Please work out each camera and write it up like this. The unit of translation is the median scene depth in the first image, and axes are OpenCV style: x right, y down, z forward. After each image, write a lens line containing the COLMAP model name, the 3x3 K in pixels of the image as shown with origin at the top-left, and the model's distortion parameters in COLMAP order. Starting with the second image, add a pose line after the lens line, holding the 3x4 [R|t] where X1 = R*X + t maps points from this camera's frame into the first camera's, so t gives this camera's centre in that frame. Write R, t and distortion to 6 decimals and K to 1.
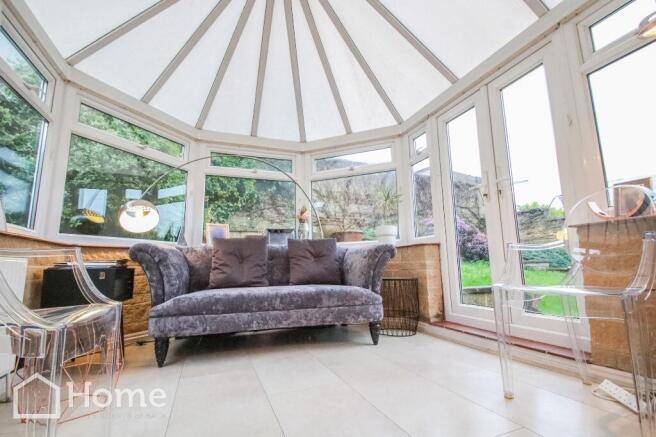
lens RADIAL K [[305.7, 0, 328.0], [0, 305.7, 218.5], [0, 0, 1]] dist [-0.002248, -0.000644]
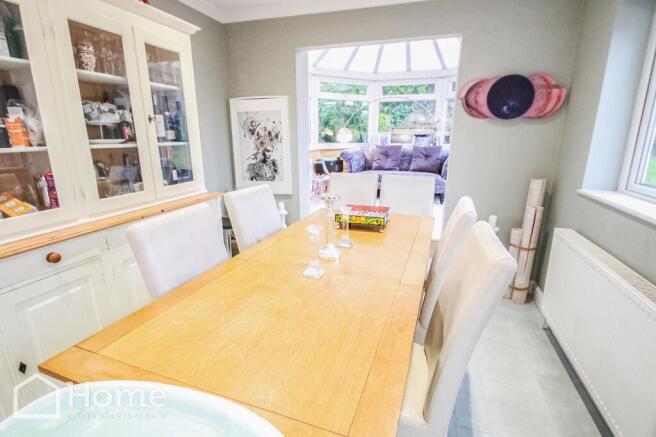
lens RADIAL K [[315.3, 0, 328.0], [0, 315.3, 218.5], [0, 0, 1]] dist [-0.001159, -0.001827]
pose [[0.770357, 0.188533, -0.609102, 0.760838], [0.082780, 0.917627, 0.388725, -0.332852], [0.632216, -0.349879, 0.691294, -0.838950]]
